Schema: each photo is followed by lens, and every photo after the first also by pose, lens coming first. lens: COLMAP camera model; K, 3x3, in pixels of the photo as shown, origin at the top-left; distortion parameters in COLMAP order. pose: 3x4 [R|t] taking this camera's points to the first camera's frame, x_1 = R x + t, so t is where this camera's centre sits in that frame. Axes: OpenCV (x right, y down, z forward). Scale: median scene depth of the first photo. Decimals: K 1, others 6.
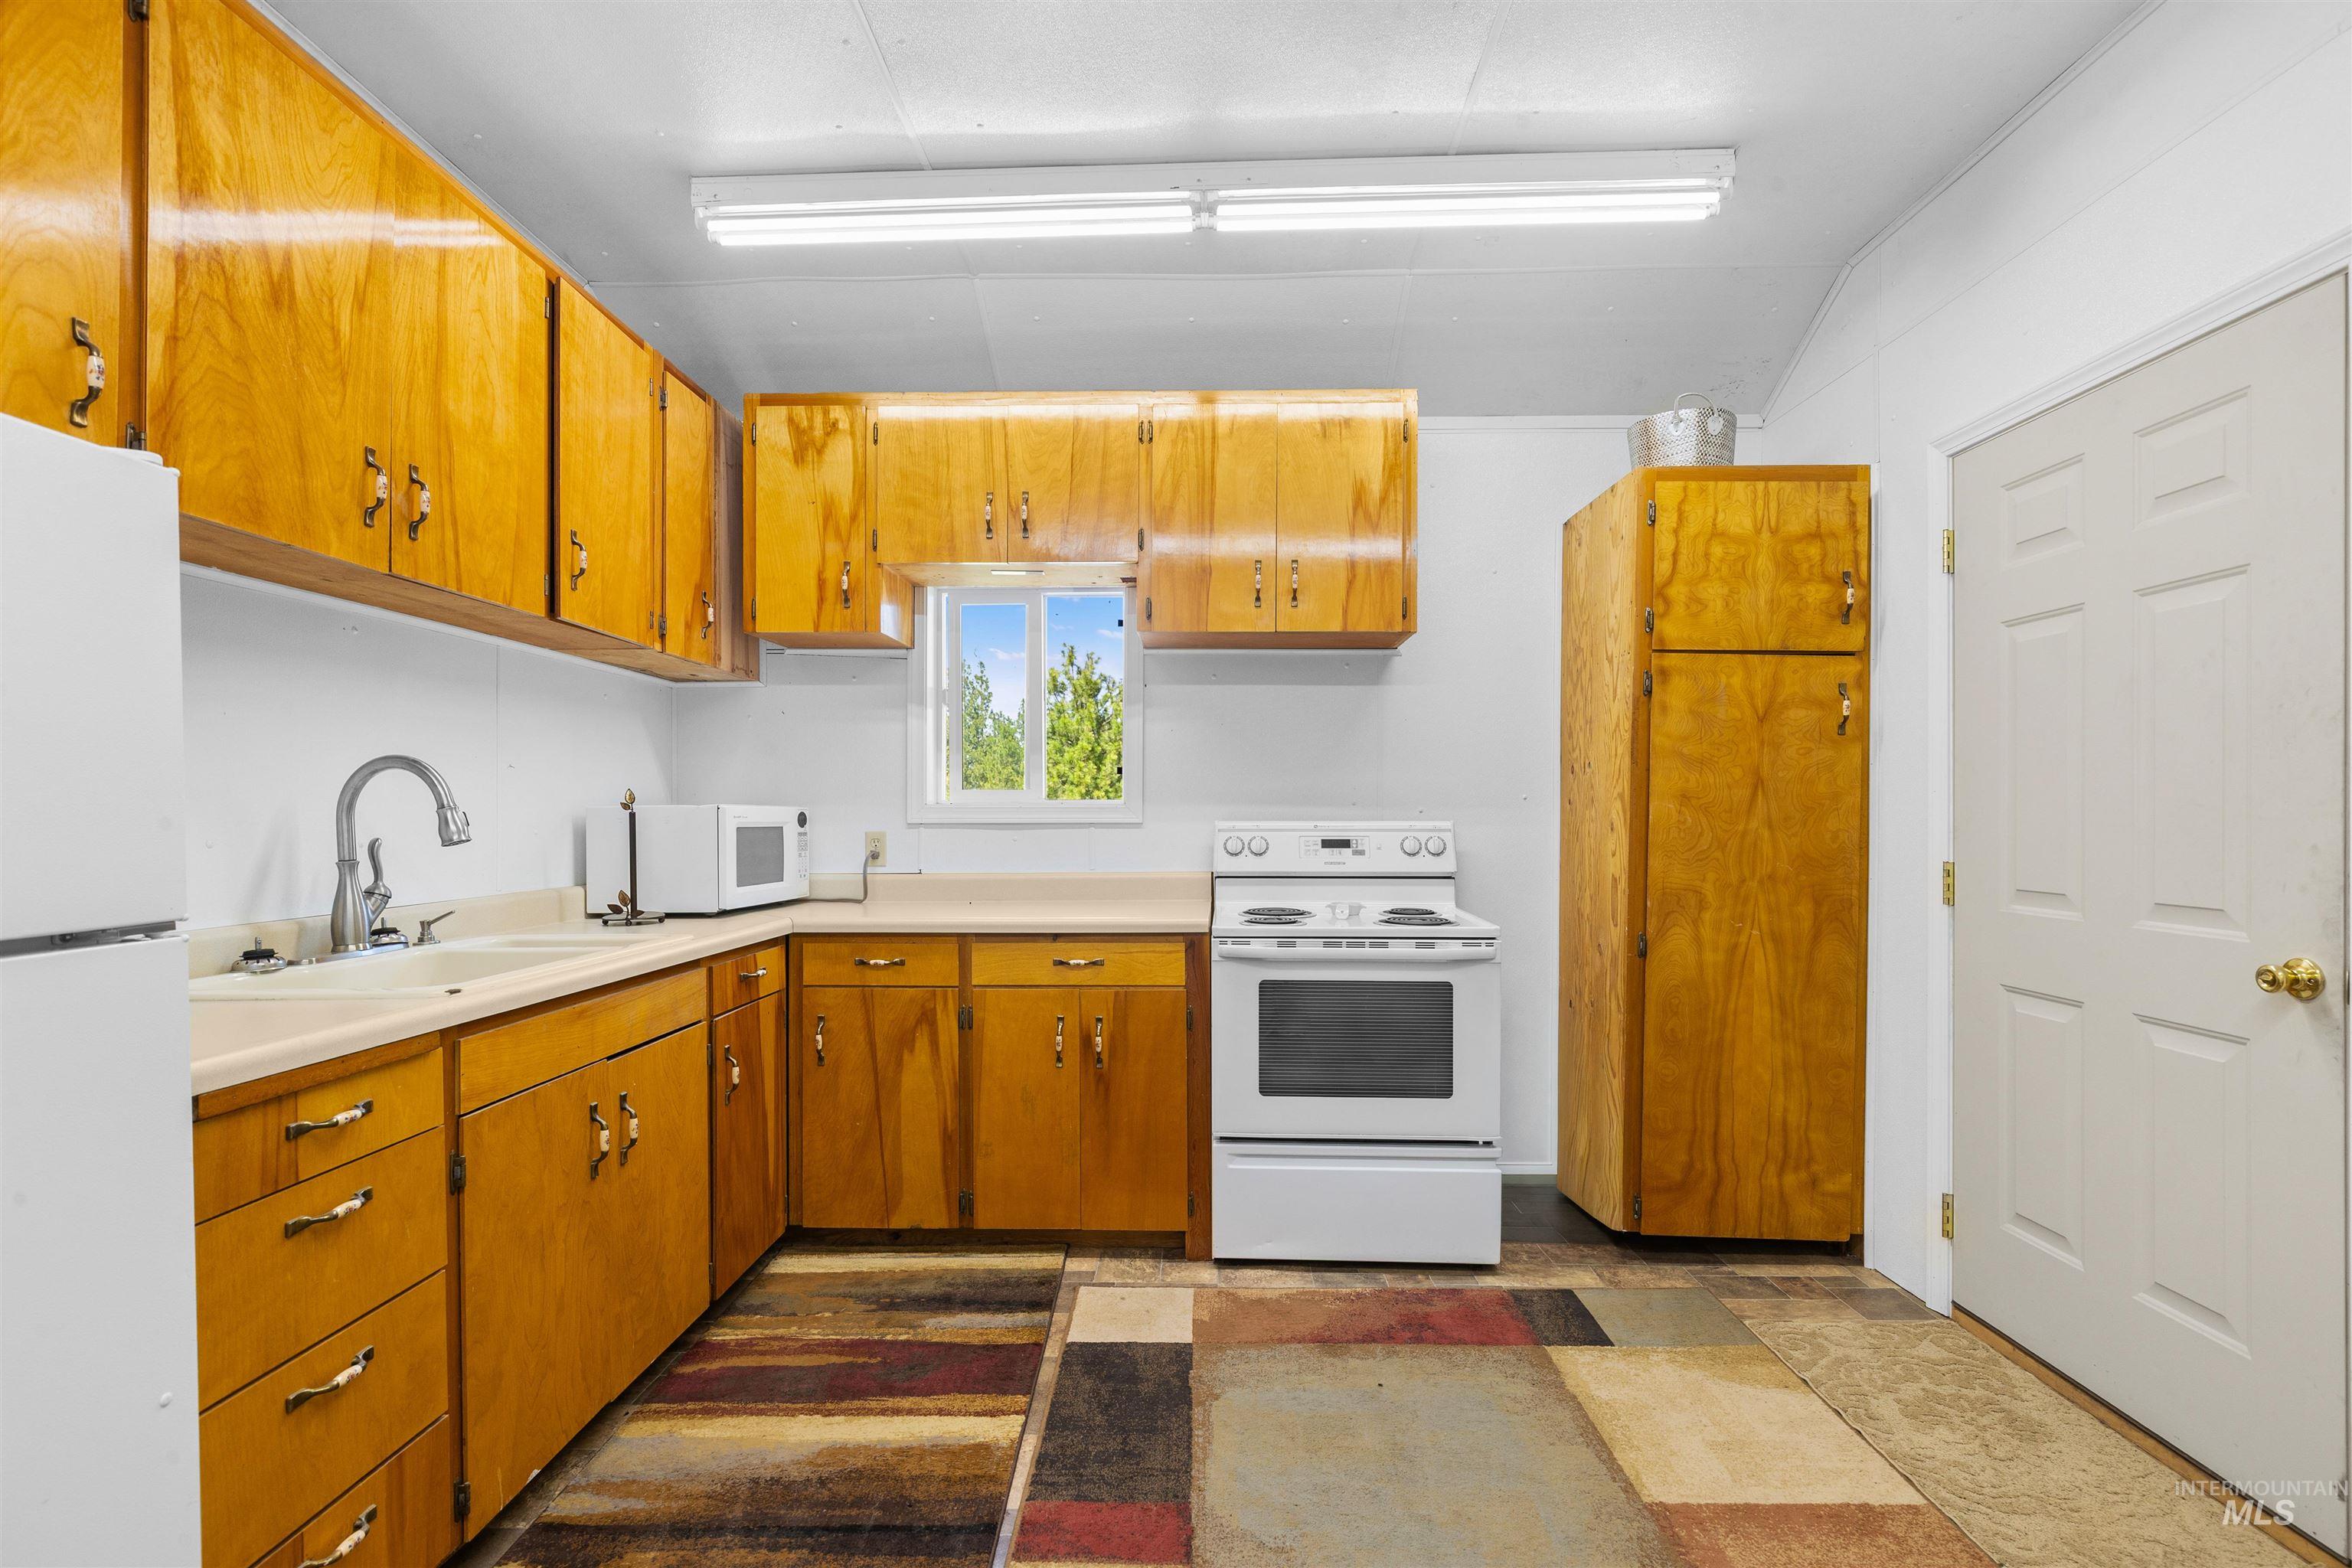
lens RADIAL K [[1107.6, 0, 1177.8], [0, 1107.6, 805.4], [0, 0, 1]] dist [-0.001768, 0.001693]
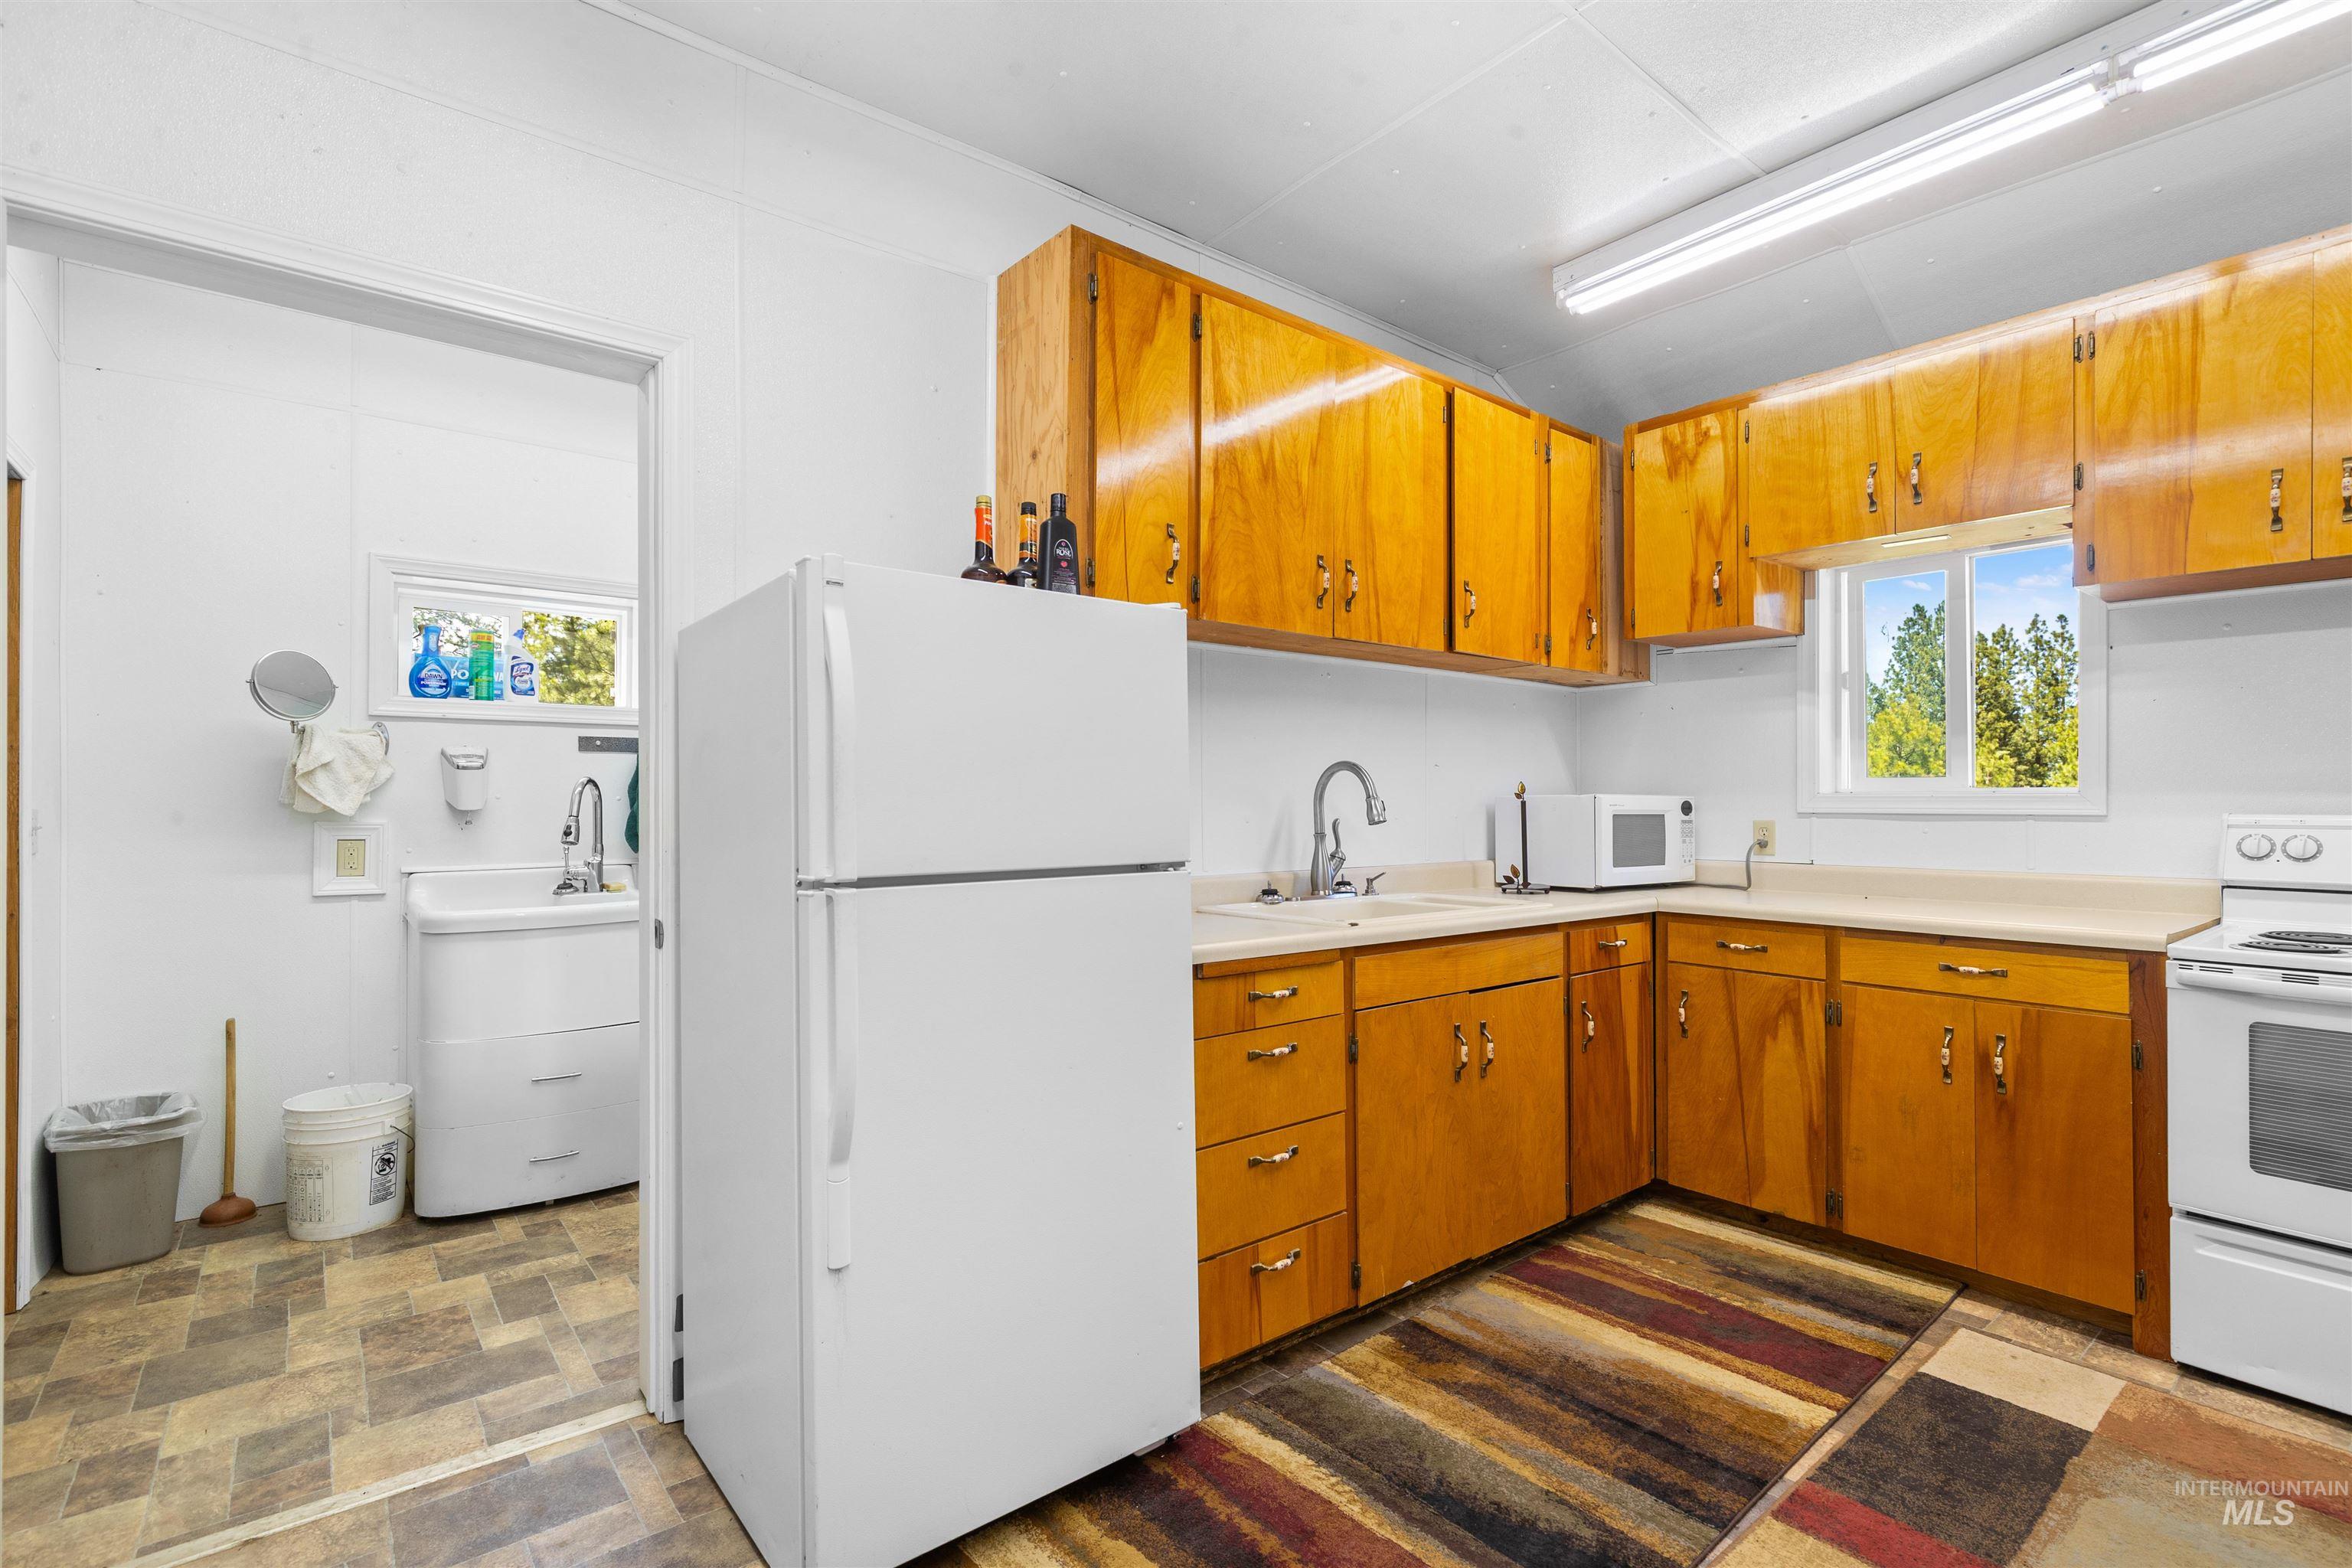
lens RADIAL K [[1107.6, 0, 1183.0], [0, 1107.6, 790.7], [0, 0, 1]] dist [-0.001768, 0.001693]
pose [[0.644647, -0.004711, -0.764466, 0.202777], [0.002786, 0.999989, -0.003812, -0.001589], [0.764475, 0.000328, 0.644653, -0.069239]]
